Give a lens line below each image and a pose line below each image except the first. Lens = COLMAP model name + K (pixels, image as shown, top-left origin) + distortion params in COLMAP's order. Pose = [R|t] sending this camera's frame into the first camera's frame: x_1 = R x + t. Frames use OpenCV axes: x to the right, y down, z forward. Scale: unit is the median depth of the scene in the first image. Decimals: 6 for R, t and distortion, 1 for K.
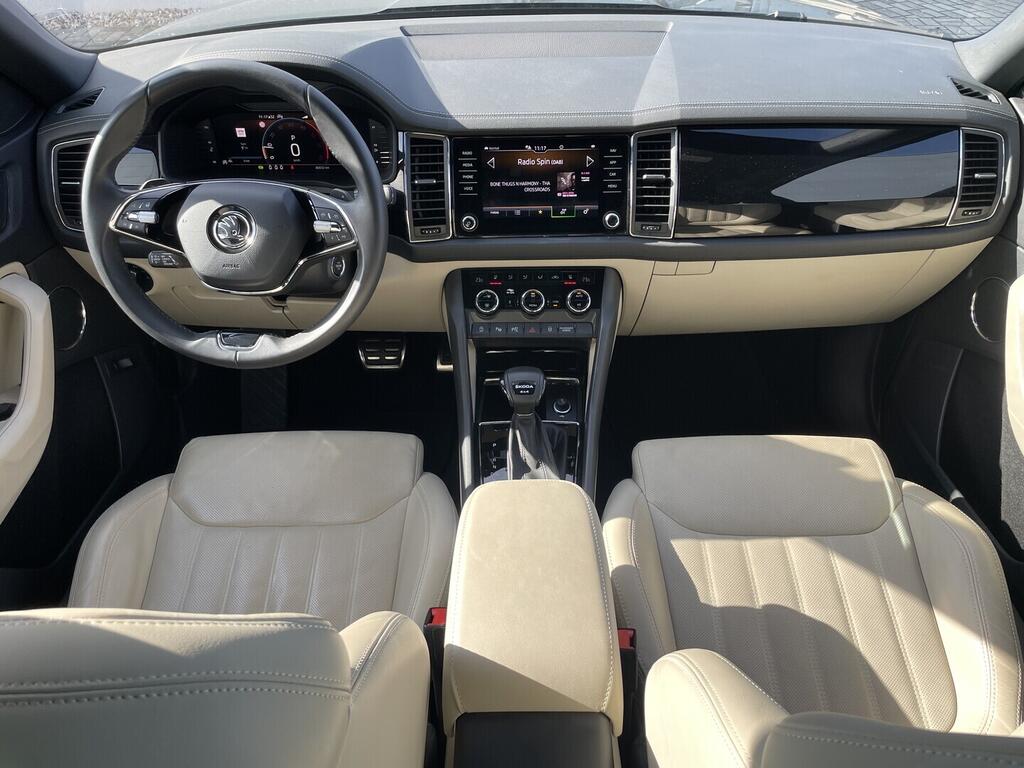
lens RADIAL K [[780.8, 0, 511.1], [0, 780.8, 391.6], [0, 0, 1]] dist [0.065524, -0.104311]
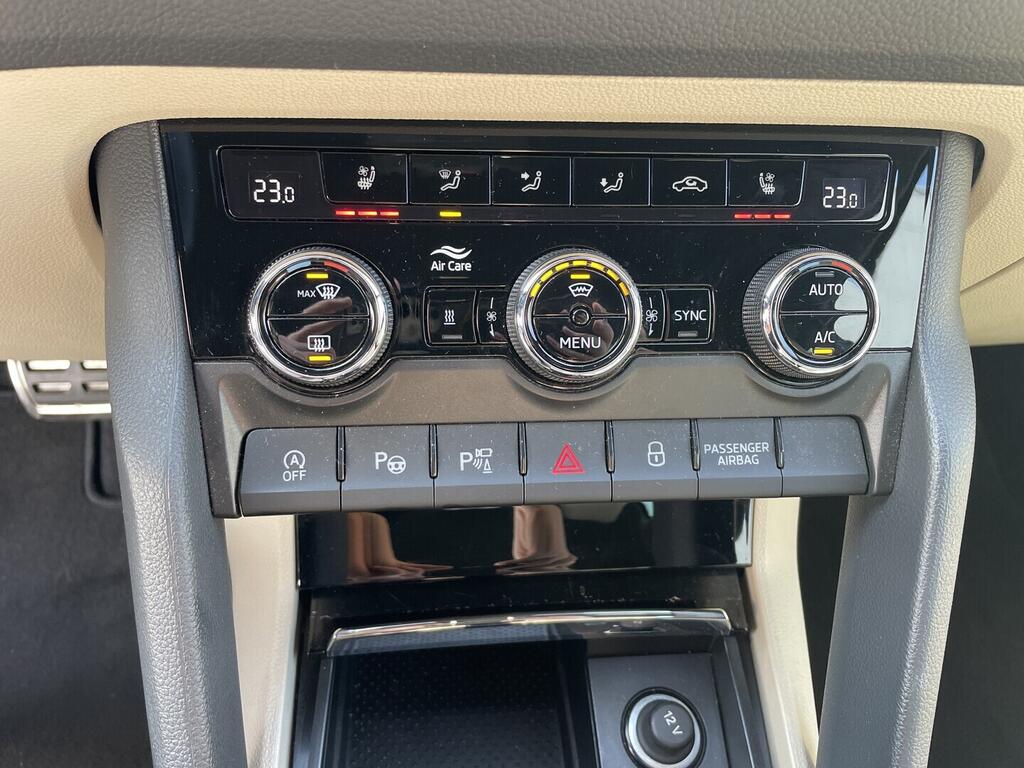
lens RADIAL K [[780.8, 0, 515.9], [0, 780.8, 380.4], [0, 0, 1]] dist [0.065524, -0.104311]
pose [[0.991857, -0.014855, 0.126487, -0.010025], [0.000850, 0.993923, 0.110071, -0.126870], [-0.127354, -0.109068, 0.985842, 0.859295]]
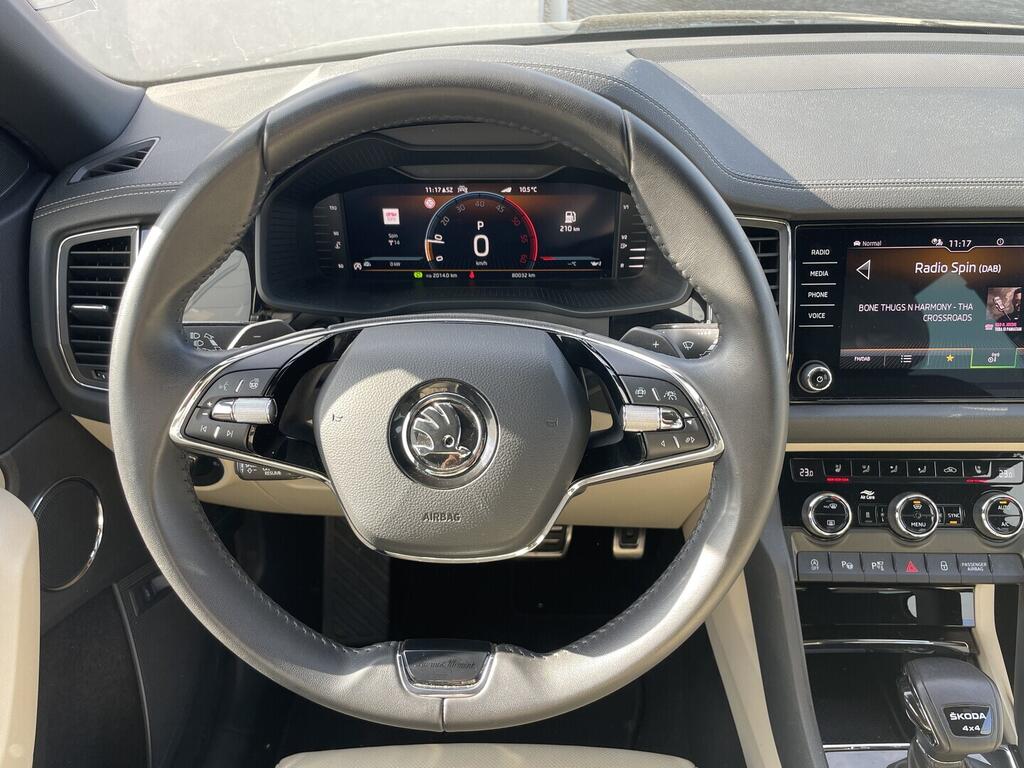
lens RADIAL K [[780.8, 0, 507.5], [0, 780.8, 384.4], [0, 0, 1]] dist [0.065524, -0.104311]
pose [[0.999793, 0.005007, -0.019730, -0.255866], [-0.006913, 0.995189, -0.097733, -0.157996], [0.019145, 0.097849, 0.995017, 0.463323]]
